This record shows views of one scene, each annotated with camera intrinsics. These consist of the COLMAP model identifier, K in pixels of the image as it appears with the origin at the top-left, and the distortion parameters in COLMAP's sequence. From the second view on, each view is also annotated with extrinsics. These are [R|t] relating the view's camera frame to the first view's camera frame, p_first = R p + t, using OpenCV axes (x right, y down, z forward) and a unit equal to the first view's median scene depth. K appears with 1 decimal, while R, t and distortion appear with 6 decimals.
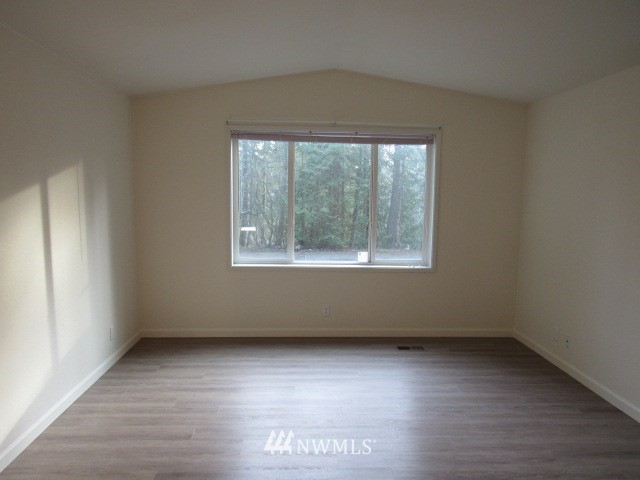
lens RADIAL K [[467.4, 0, 316.3], [0, 467.4, 242.1], [0, 0, 1]] dist [-0.000567, 0.006848]
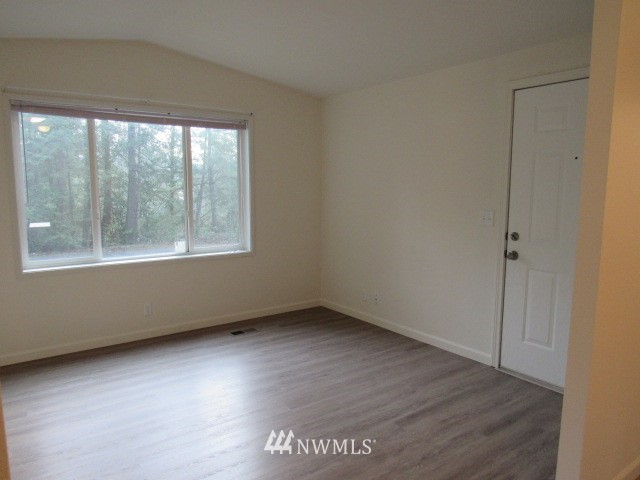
lens RADIAL K [[467.4, 0, 316.3], [0, 467.4, 242.1], [0, 0, 1]] dist [-0.000567, 0.006848]
pose [[0.840037, -0.085756, 0.535708, -0.193309], [0.076771, 0.996282, 0.039101, 0.007002], [-0.537069, 0.008280, 0.843498, 0.064331]]
